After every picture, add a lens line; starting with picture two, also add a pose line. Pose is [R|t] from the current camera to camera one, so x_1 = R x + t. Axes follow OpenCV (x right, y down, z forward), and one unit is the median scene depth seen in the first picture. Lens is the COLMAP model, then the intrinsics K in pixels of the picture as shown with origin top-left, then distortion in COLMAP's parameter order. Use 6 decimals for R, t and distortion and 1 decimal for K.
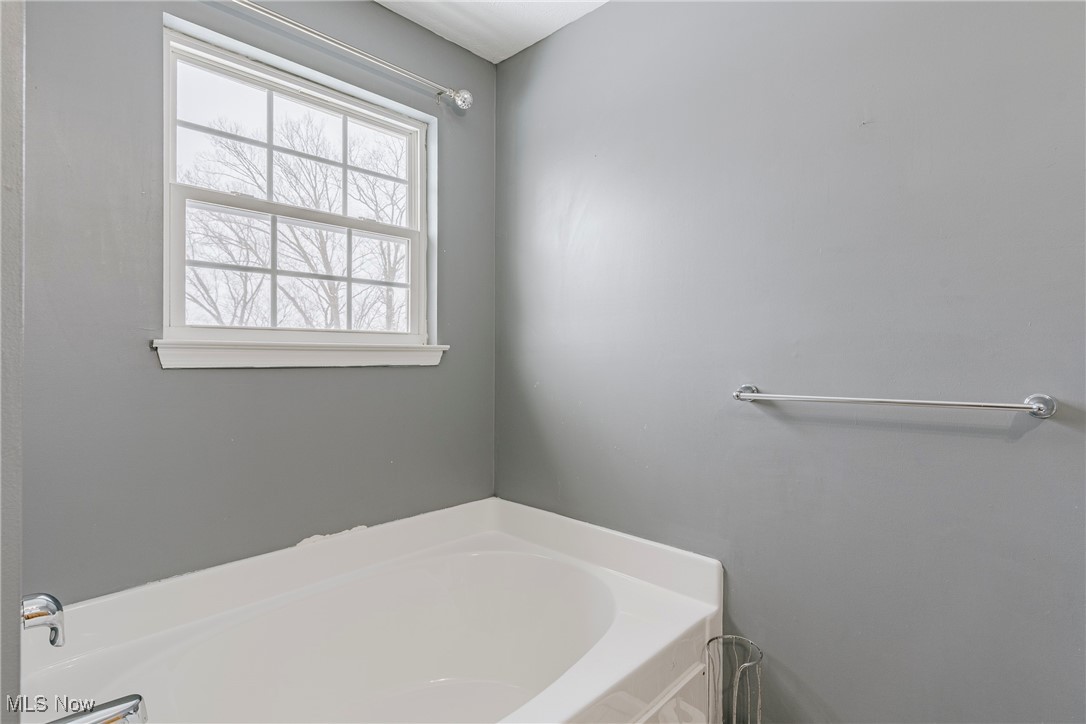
lens RADIAL K [[525.0, 0, 542.8], [0, 525.0, 357.7], [0, 0, 1]] dist [-0.006049, 0.001784]
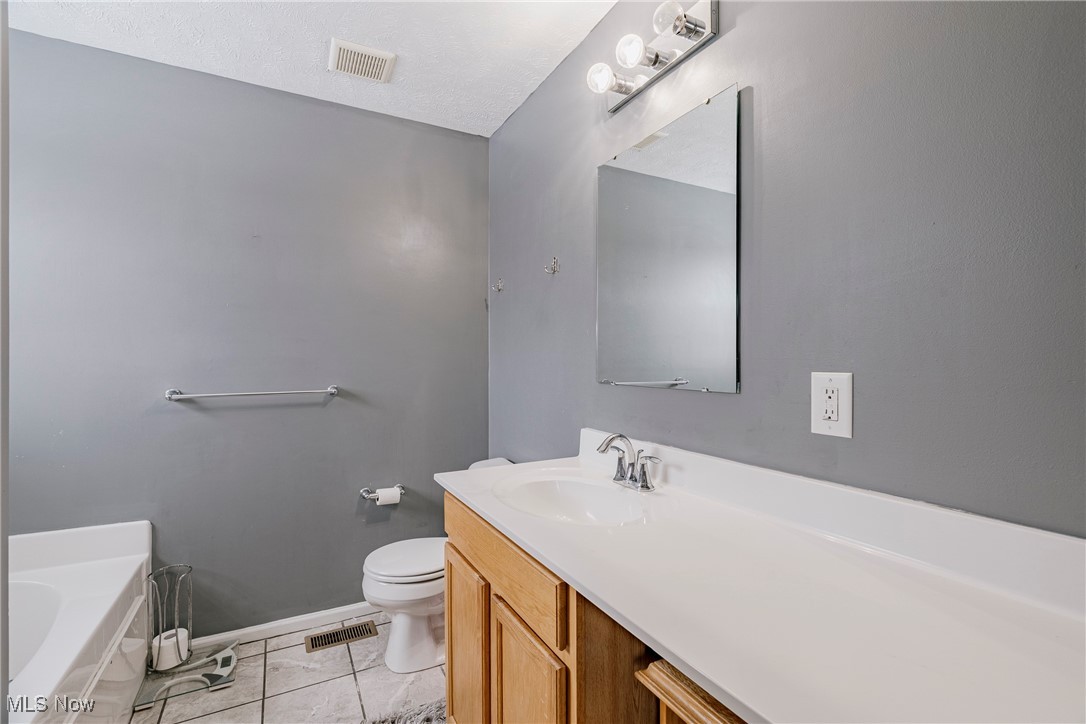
lens RADIAL K [[502.2, 0, 552.5], [0, 502.2, 363.5], [0, 0, 1]] dist [-0.011571, 0.004307]
pose [[0.276670, -0.012243, 0.960887, -0.642032], [-0.008096, 0.999854, 0.015071, -0.048752], [-0.960931, -0.011949, 0.276530, -0.378563]]
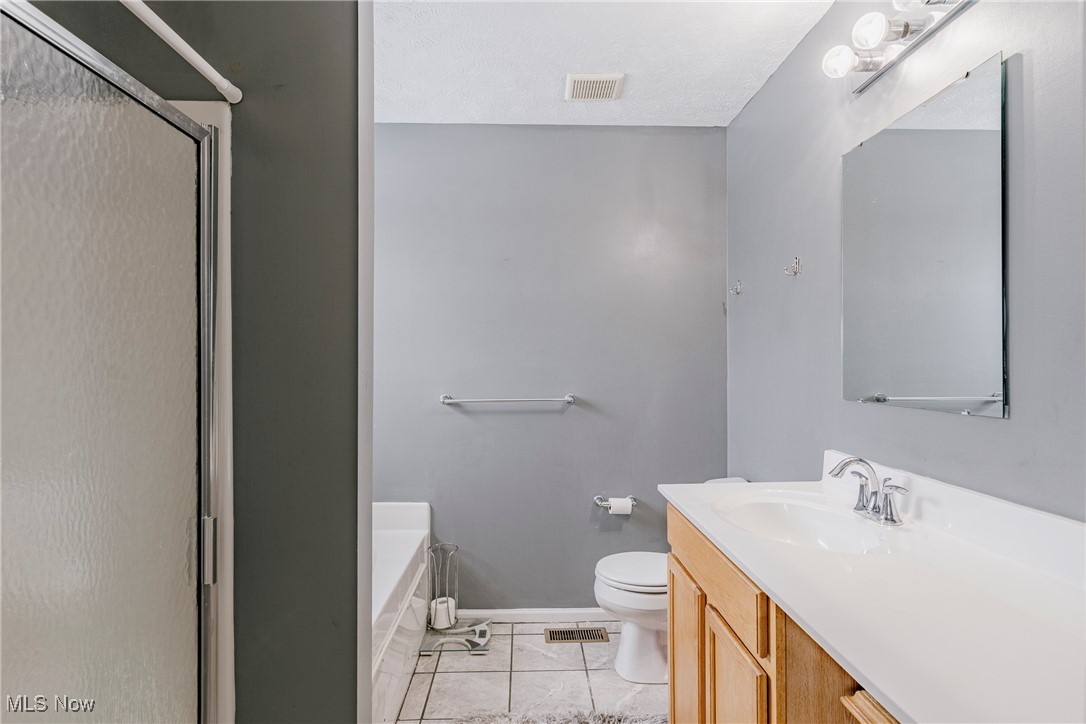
lens RADIAL K [[598.6, 0, 542.4], [0, 598.6, 363.3], [0, 0, 1]] dist [0.003914, 0.000644]
pose [[0.680622, -0.008310, 0.732587, -0.828586], [-0.002625, 0.999902, 0.013781, -0.079092], [-0.732630, -0.011303, 0.680534, -0.558980]]
